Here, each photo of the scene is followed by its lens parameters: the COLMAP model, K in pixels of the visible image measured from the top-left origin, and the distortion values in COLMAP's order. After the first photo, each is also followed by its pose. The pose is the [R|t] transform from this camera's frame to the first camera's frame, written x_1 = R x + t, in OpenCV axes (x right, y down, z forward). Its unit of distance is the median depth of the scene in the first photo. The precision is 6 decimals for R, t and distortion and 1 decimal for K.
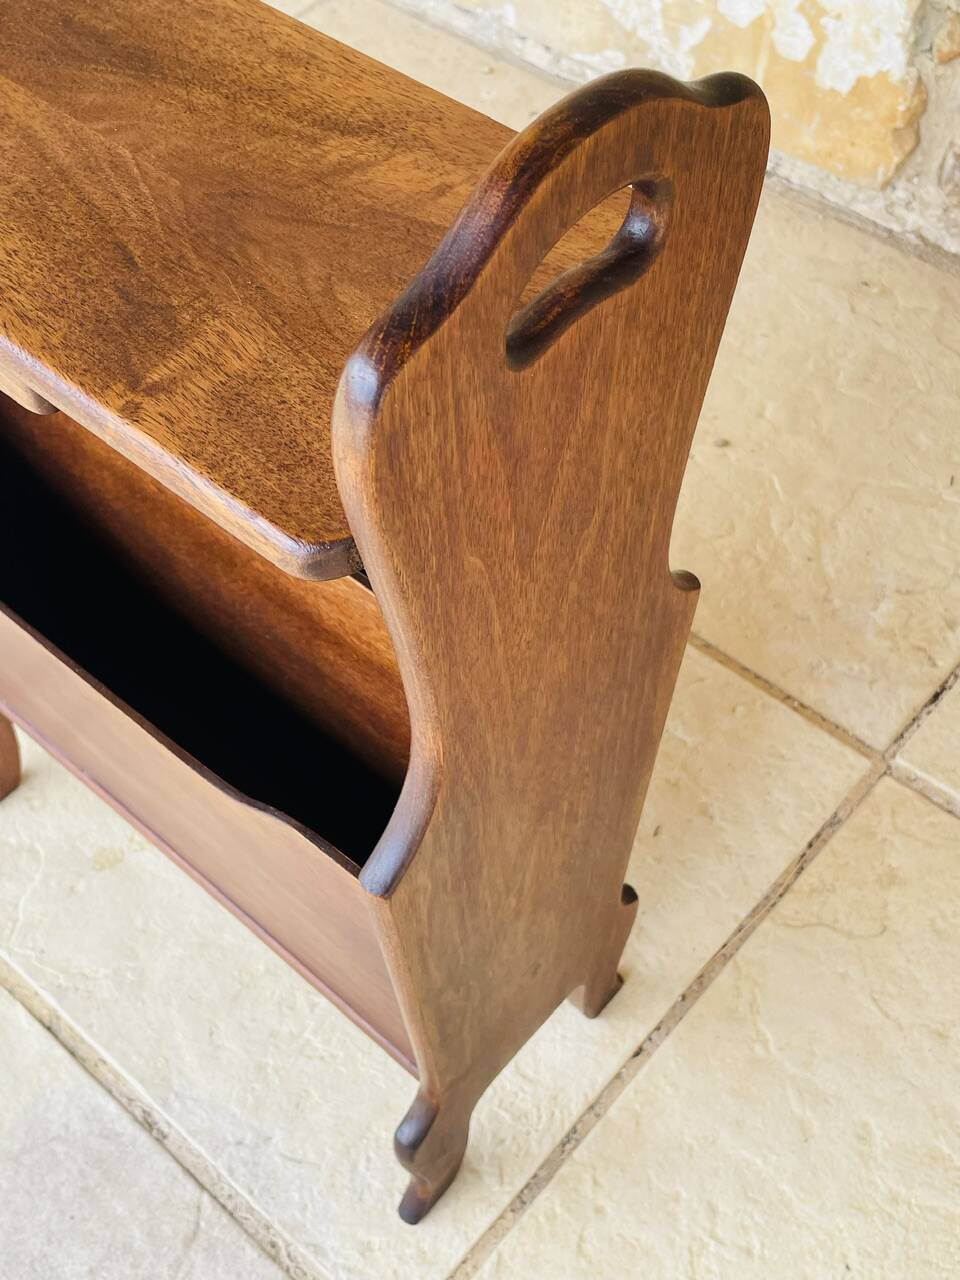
lens RADIAL K [[1403.8, 0, 486.4], [0, 1403.8, 637.4], [0, 0, 1]] dist [0.035884, 0.000000]
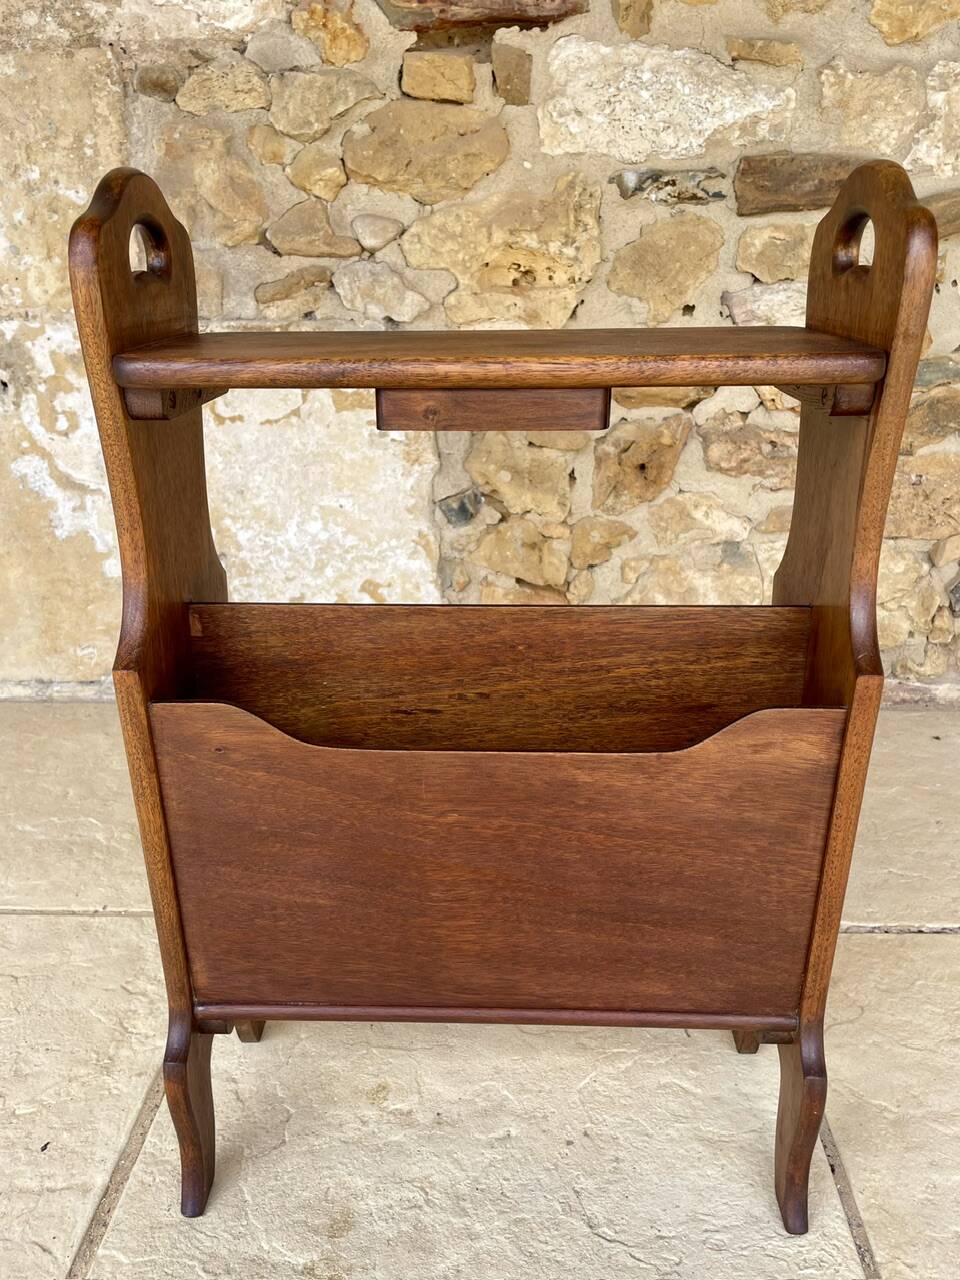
lens RADIAL K [[1040.9, 0, 480.4], [0, 1040.9, 635.5], [0, 0, 1]] dist [0.076935, -0.106418]
pose [[0.780837, -0.219474, 0.584914, -0.499997], [0.500631, 0.779888, -0.375691, 0.127843], [-0.373713, 0.586180, 0.718841, 0.219654]]
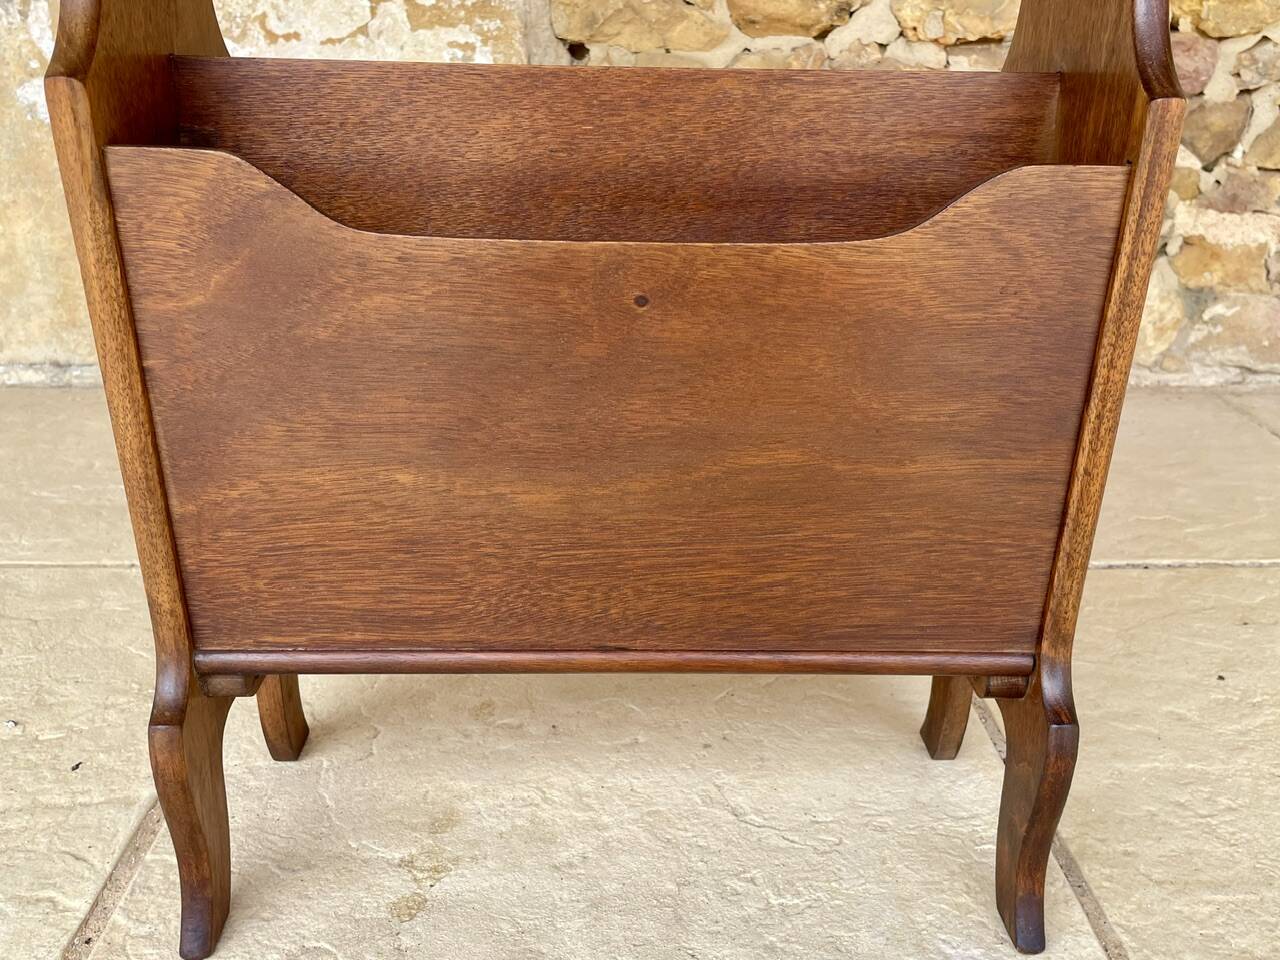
lens RADIAL K [[1168.5, 0, 652.8], [0, 1168.5, 483.9], [0, 0, 1]] dist [0.023883, 0.000000]
pose [[0.732337, -0.234234, 0.639388, -0.542486], [0.531593, 0.783465, -0.321856, 0.261066], [-0.425549, 0.575601, 0.698277, 0.382992]]
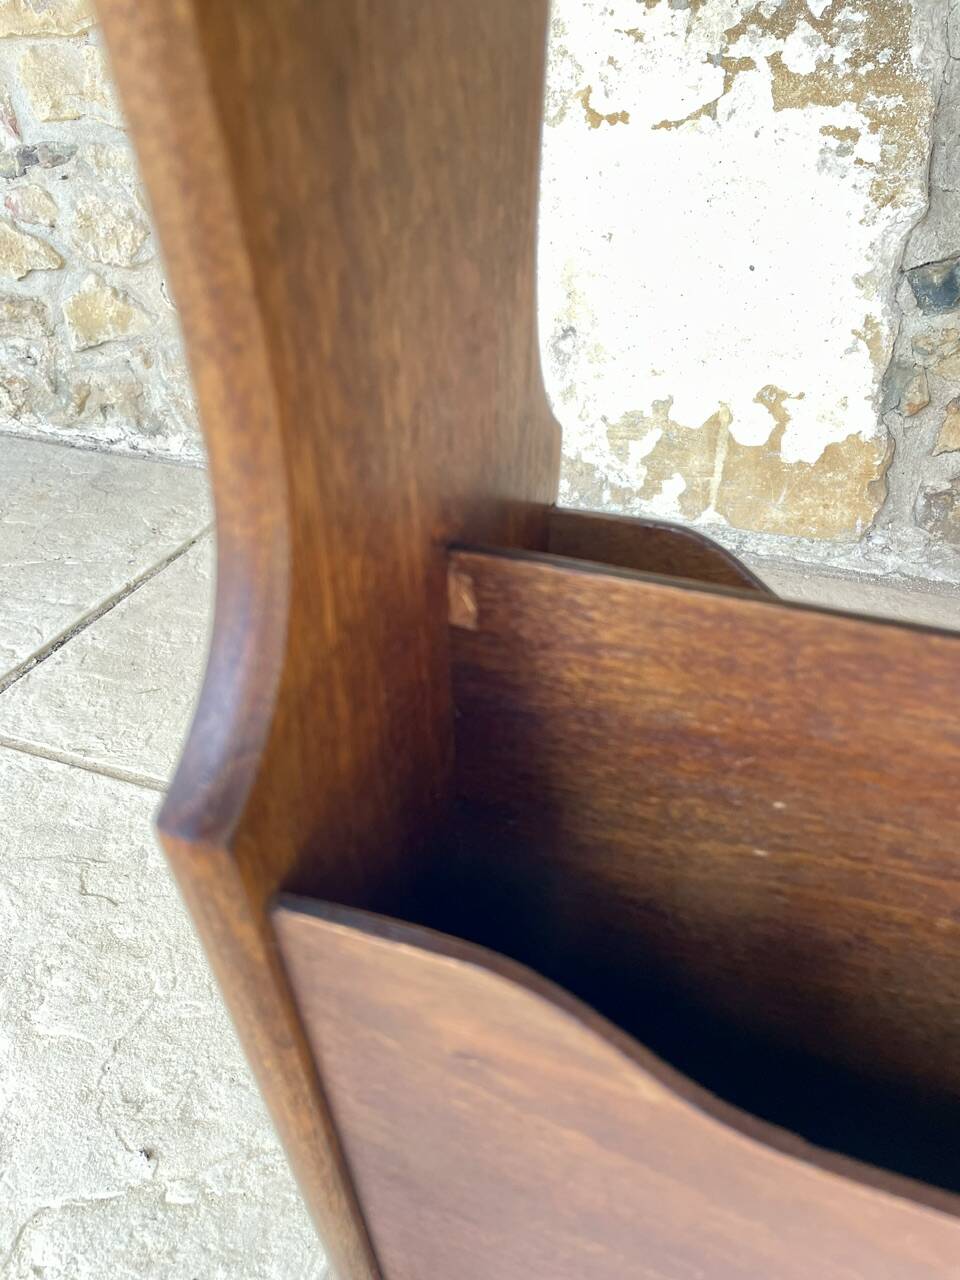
lens RADIAL K [[972.1, 0, 481.7], [0, 972.1, 645.7], [0, 0, 1]] dist [0.068456, -0.097712]
pose [[0.944587, -0.198828, 0.261196, -0.291519], [0.271170, 0.921046, -0.279536, -0.167326], [-0.184995, 0.334875, 0.923924, 0.578785]]
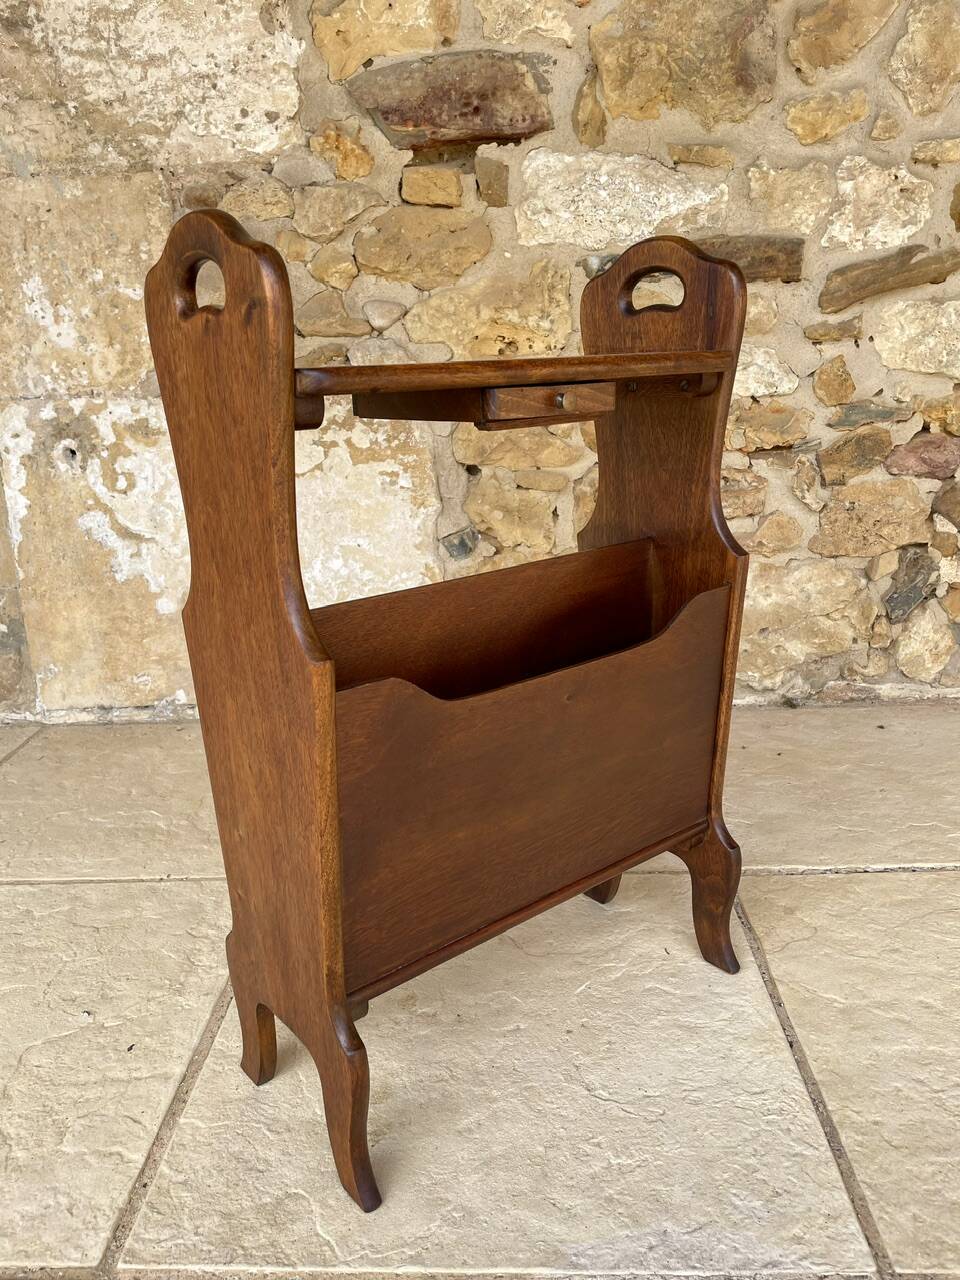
lens RADIAL K [[962.6, 0, 471.6], [0, 962.6, 640.2], [0, 0, 1]] dist [0.074180, -0.101756]
pose [[0.779768, -0.204525, 0.591719, -0.585471], [0.520941, 0.736181, -0.432039, 0.240096], [-0.347250, 0.645141, 0.680596, 0.196466]]
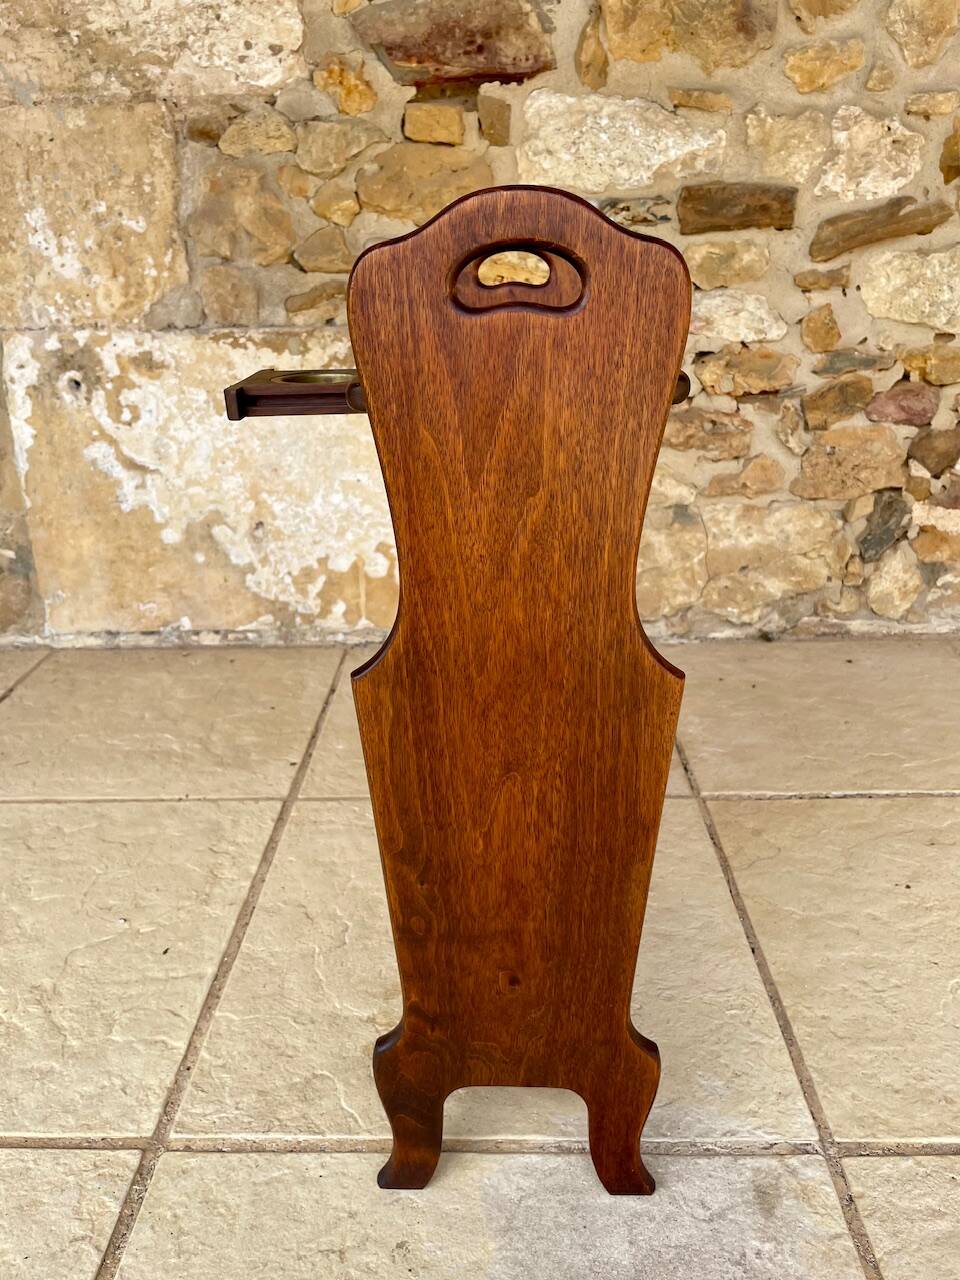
lens RADIAL K [[962.6, 0, 477.8], [0, 962.6, 637.1], [0, 0, 1]] dist [0.074180, -0.101756]
pose [[0.767520, -0.245279, 0.592243, -0.644559], [0.521015, 0.776930, -0.353444, 0.234531], [-0.373439, 0.579842, 0.724104, 0.126397]]
